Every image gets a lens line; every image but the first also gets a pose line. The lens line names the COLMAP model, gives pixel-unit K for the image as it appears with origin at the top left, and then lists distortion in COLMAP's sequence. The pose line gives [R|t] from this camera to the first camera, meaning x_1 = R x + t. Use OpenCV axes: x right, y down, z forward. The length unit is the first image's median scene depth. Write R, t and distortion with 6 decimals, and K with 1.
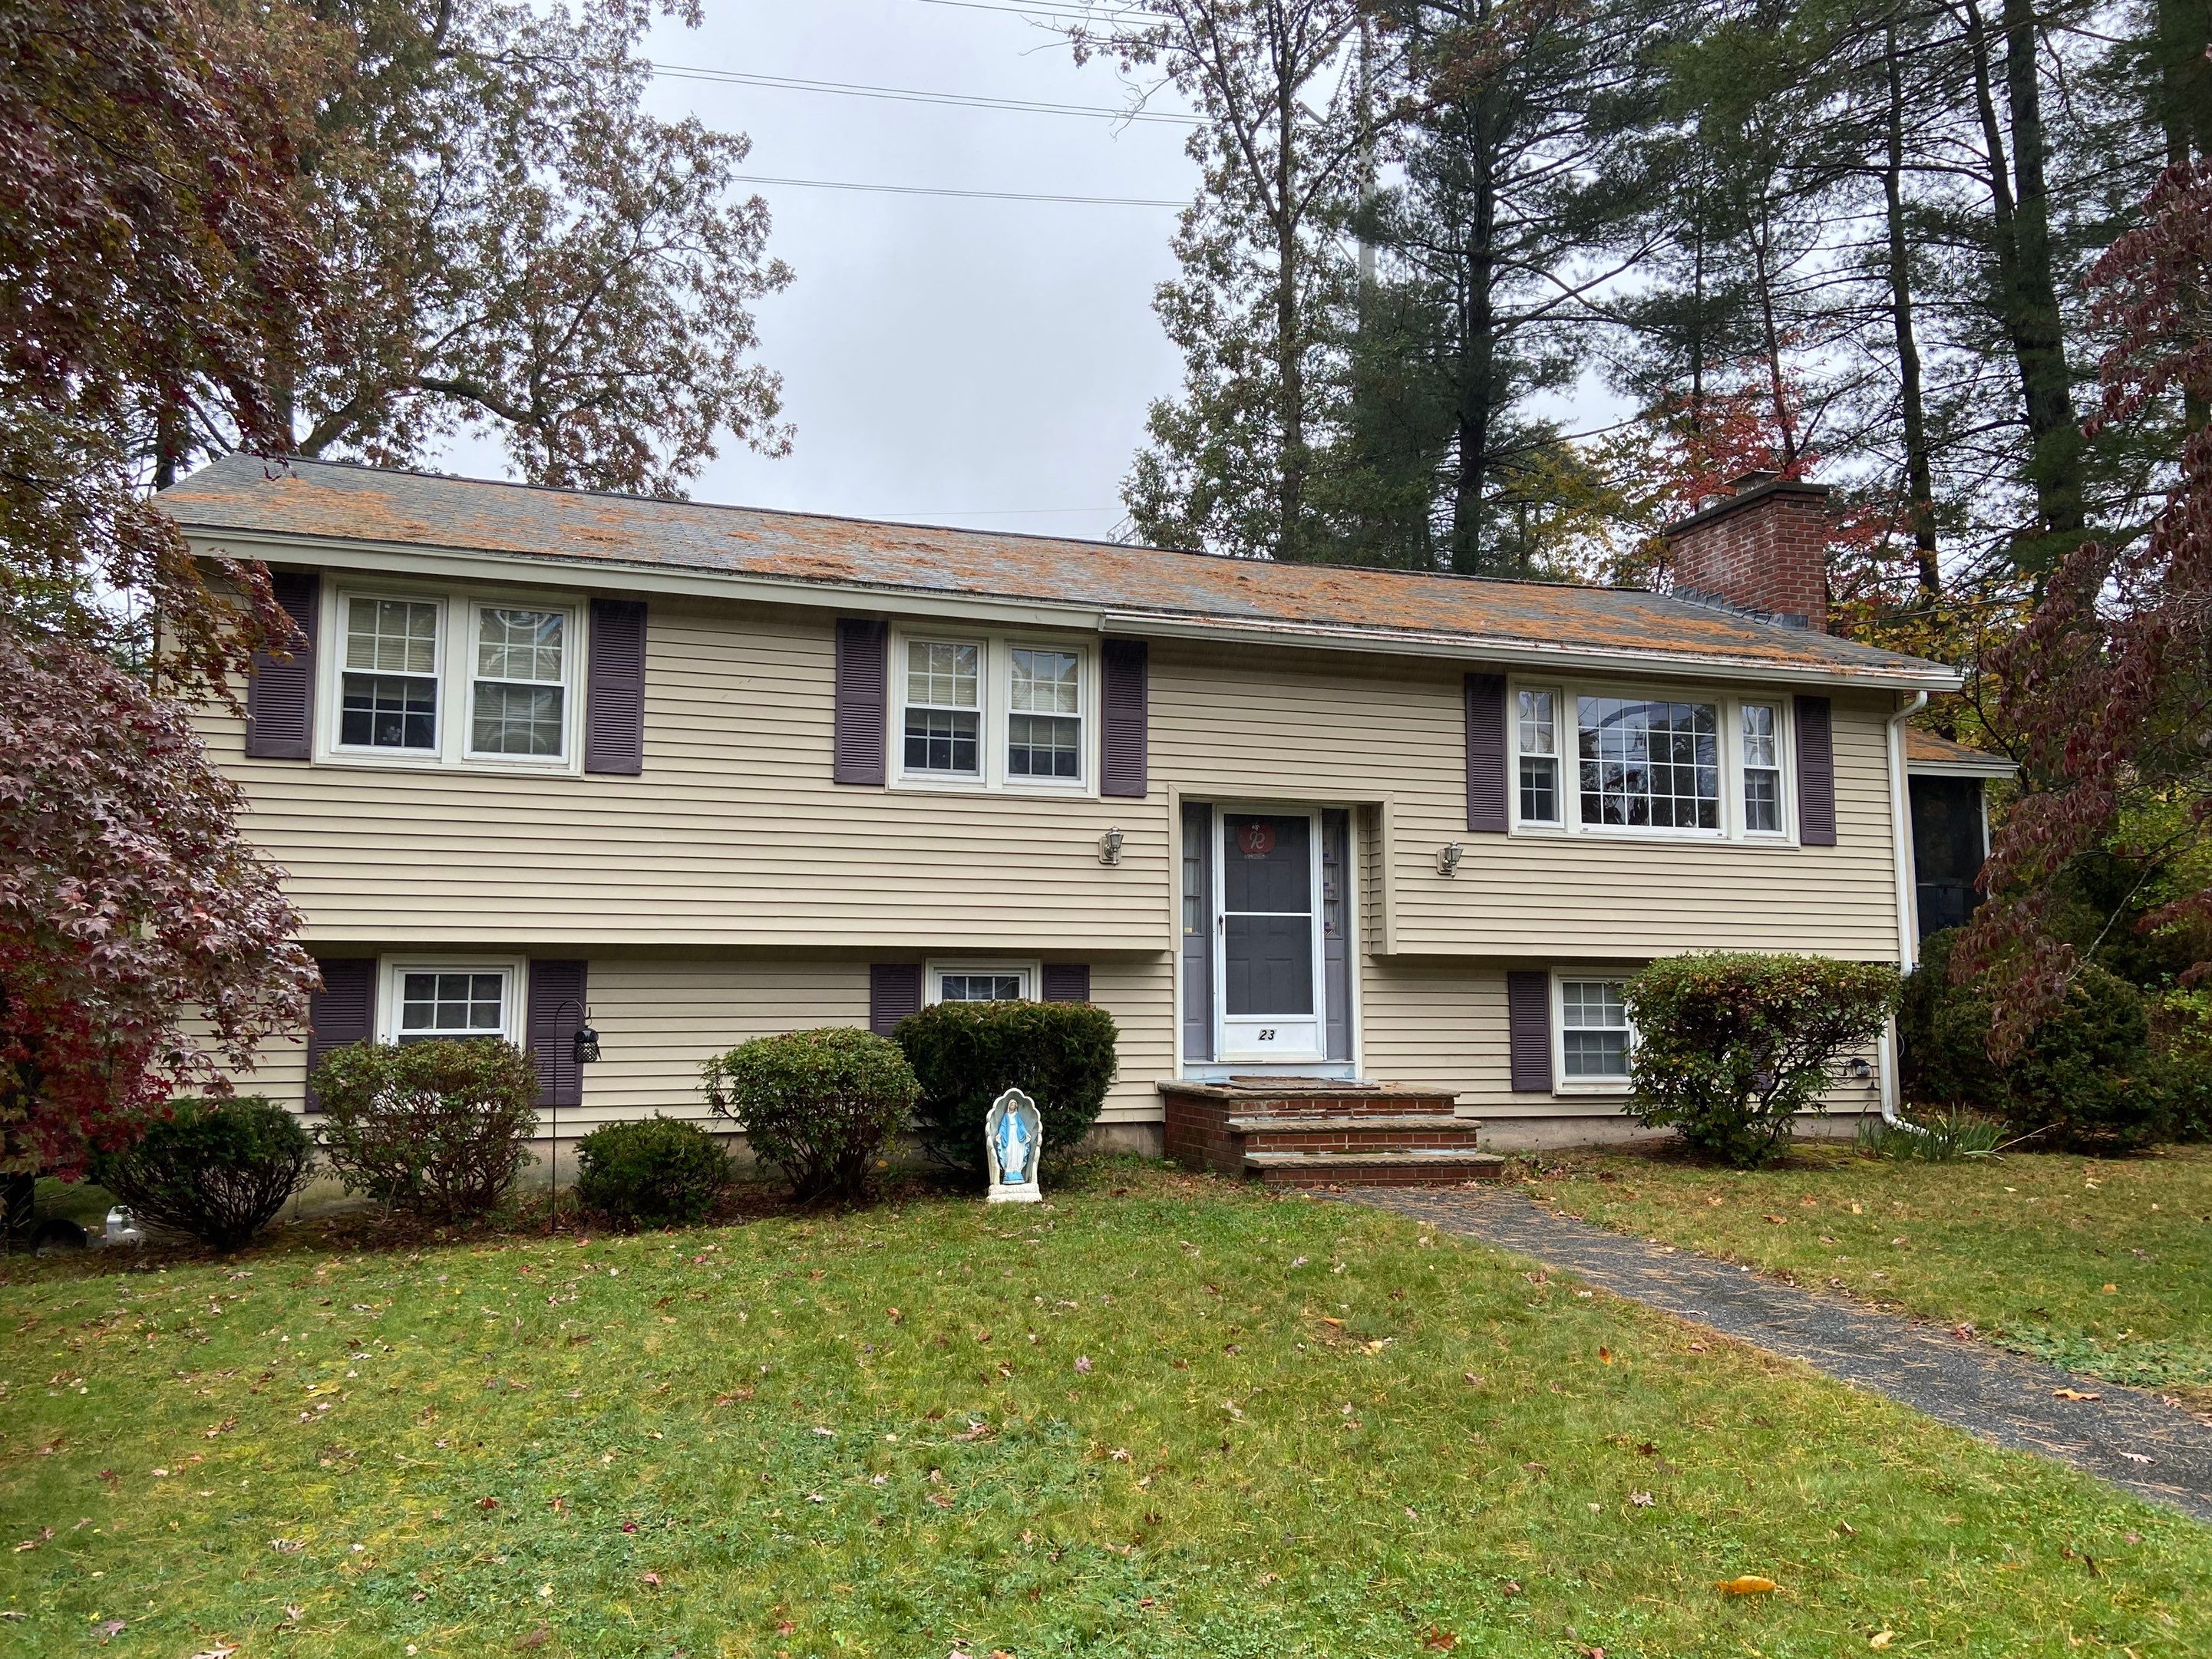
lens RADIAL K [[1758.7, 0, 1113.7], [0, 1758.7, 831.9], [0, 0, 1]] dist [0.123780, -0.012246]
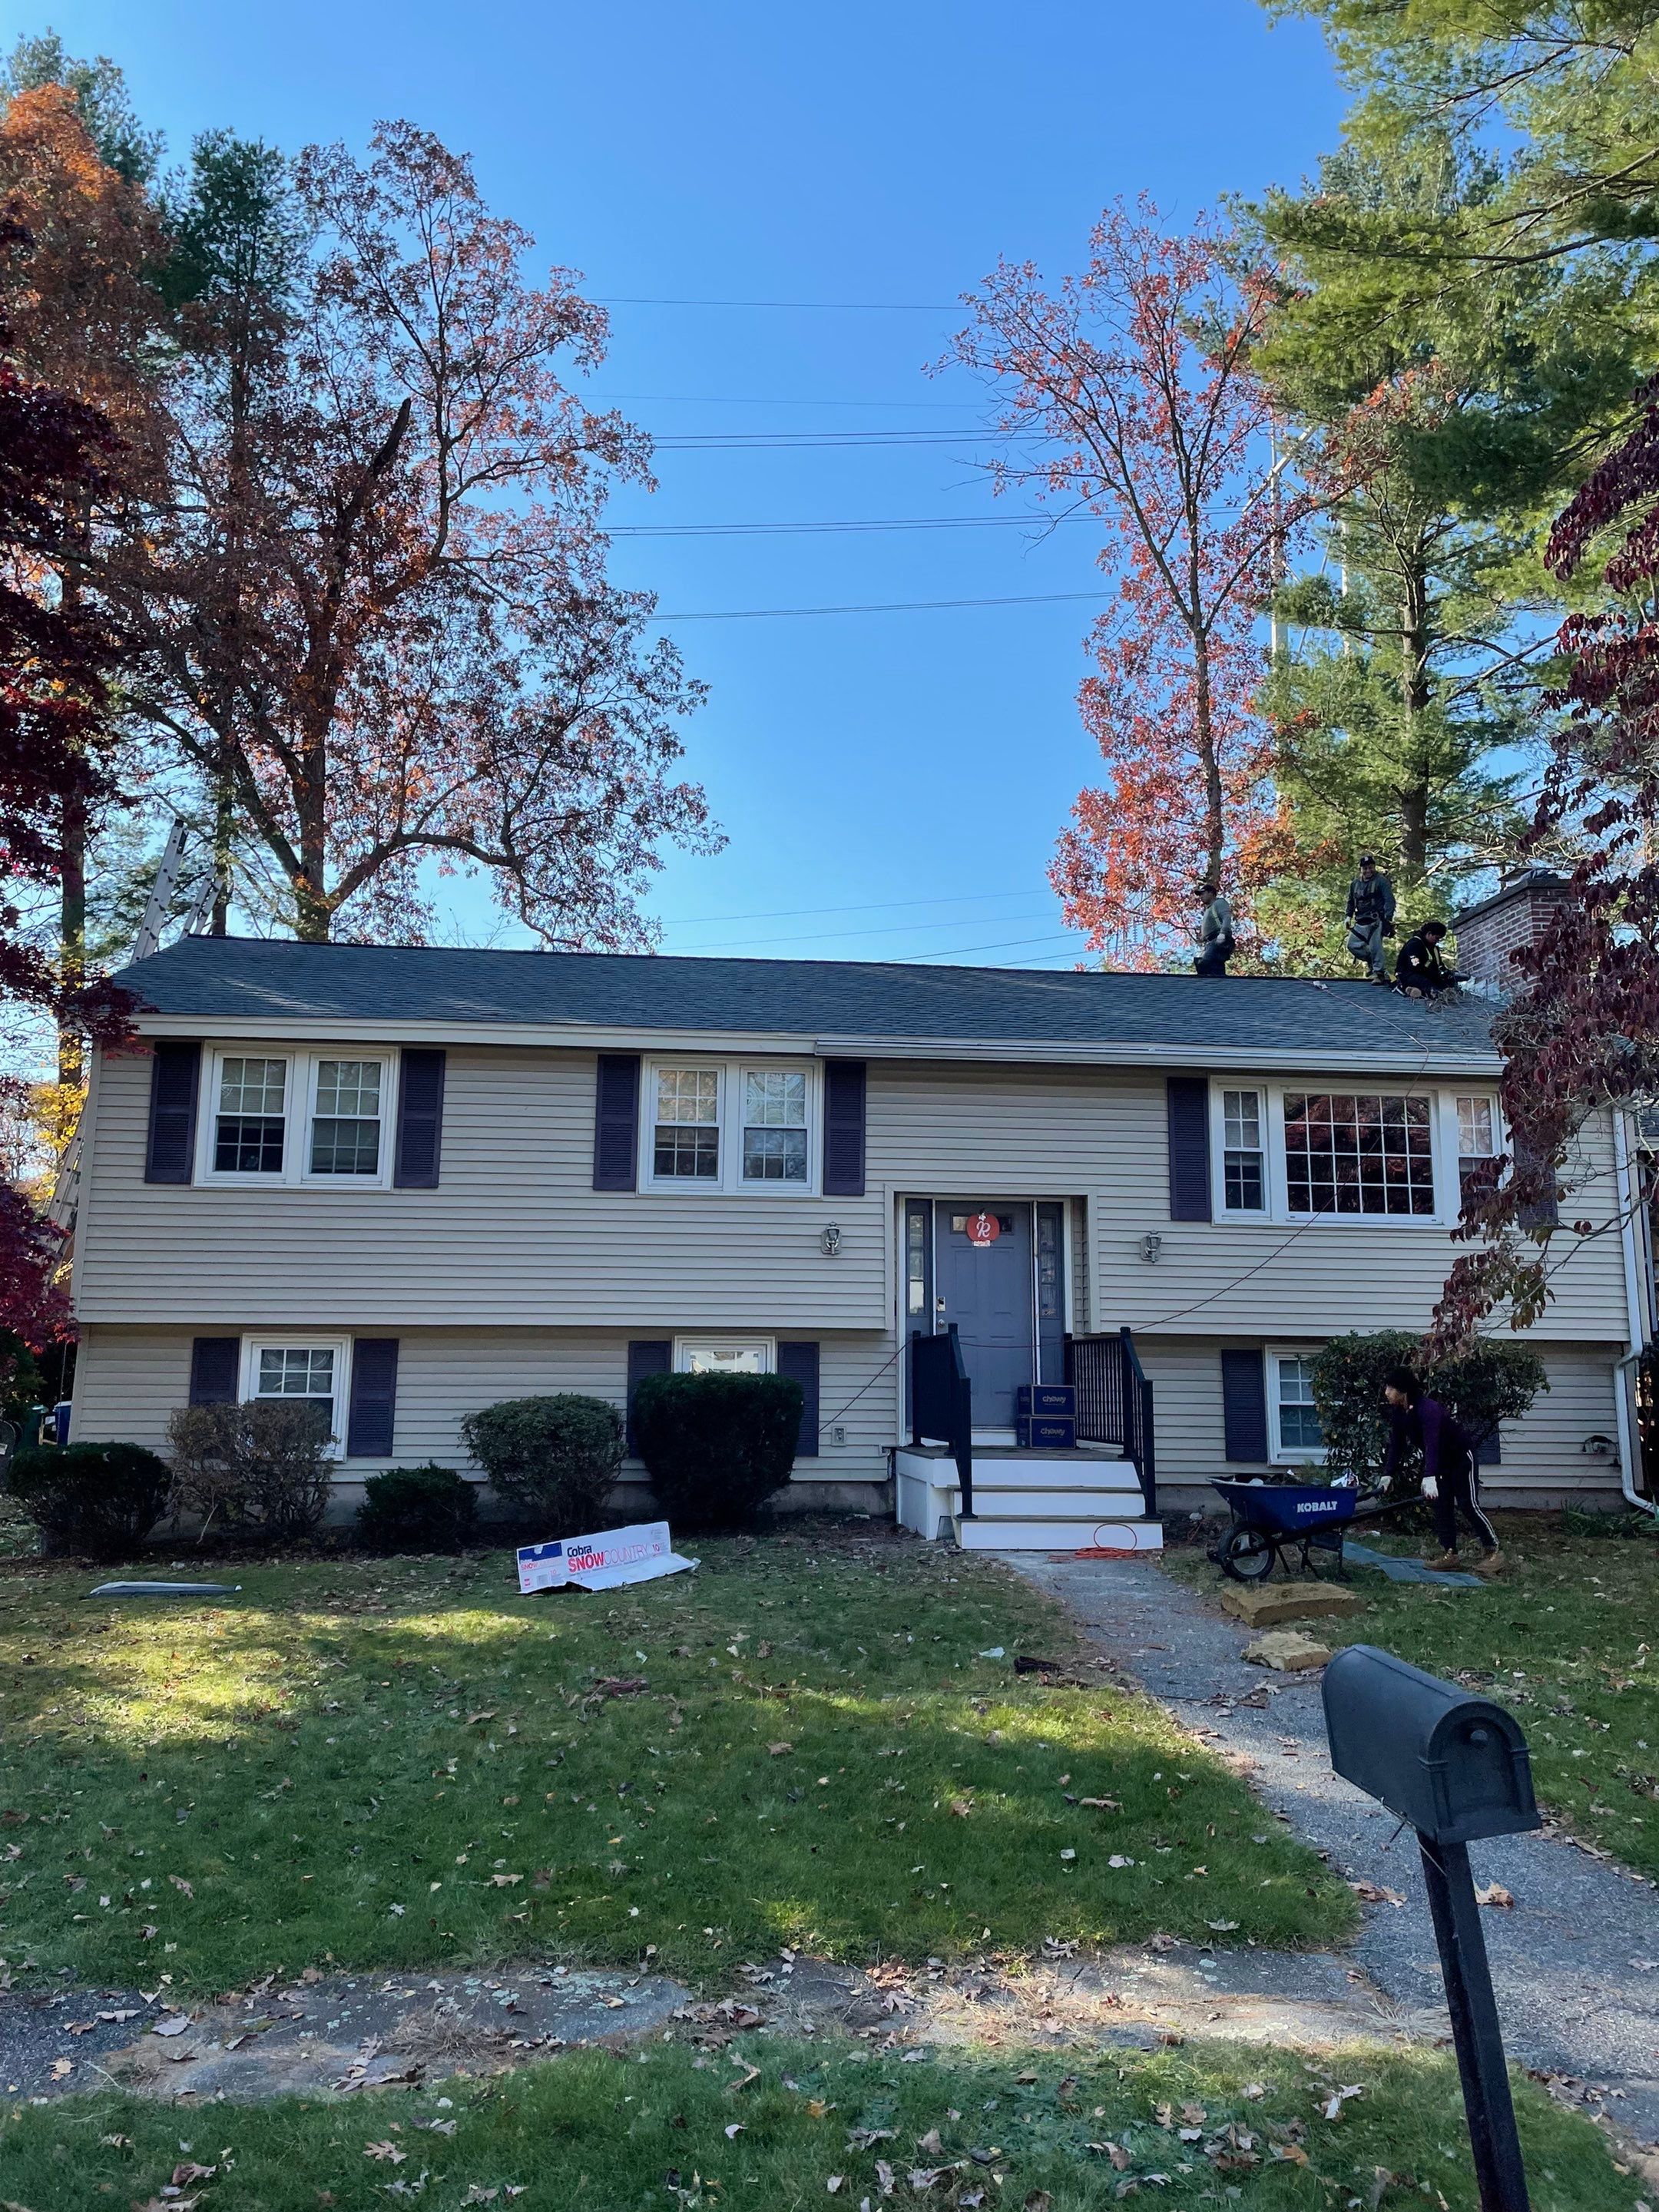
lens RADIAL K [[1758.9, 0, 788.0], [0, 1758.9, 1090.3], [0, 0, 1]] dist [0.123780, -0.012246]
pose [[0.976940, -0.029702, -0.211436, 0.201541], [0.016144, 0.997718, -0.065564, -0.012801], [0.212901, 0.060639, 0.975190, -0.137553]]
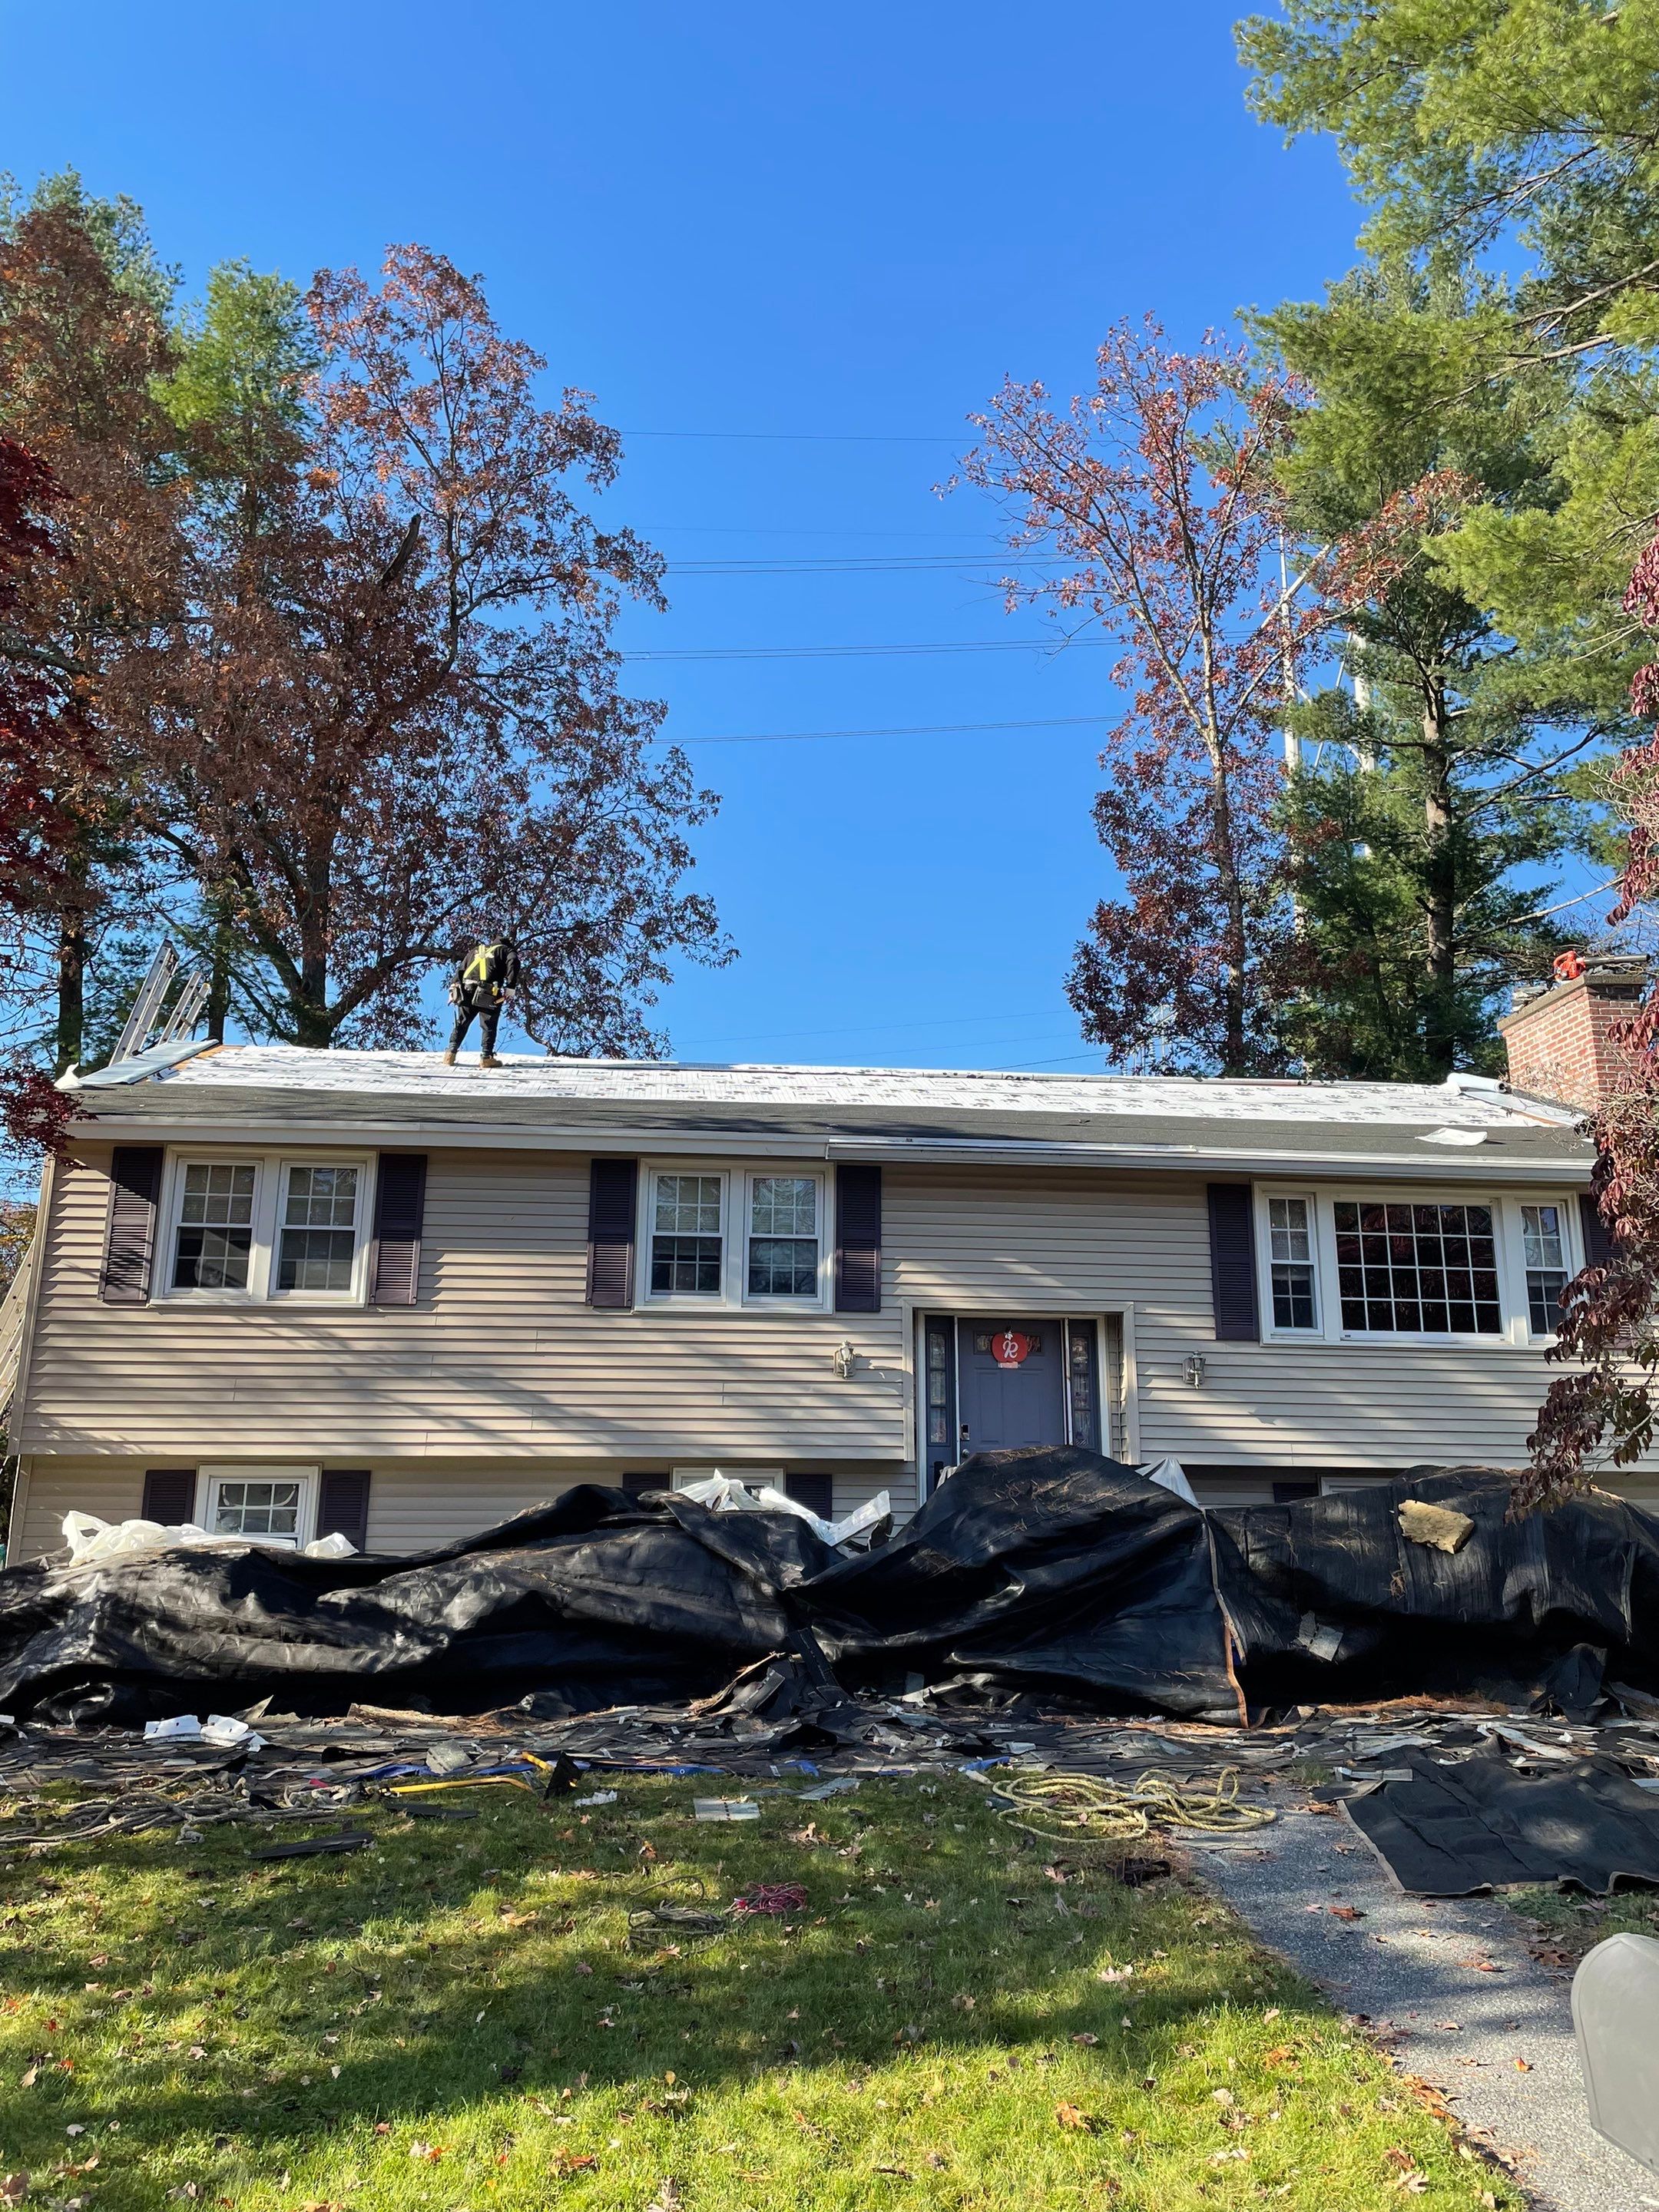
lens RADIAL K [[1758.9, 0, 796.3], [0, 1758.9, 1107.0], [0, 0, 1]] dist [0.123780, -0.012246]
pose [[0.976153, -0.044538, -0.212467, 0.186710], [0.017733, 0.991816, -0.126435, -0.008378], [0.216360, 0.119652, 0.968954, -0.057283]]
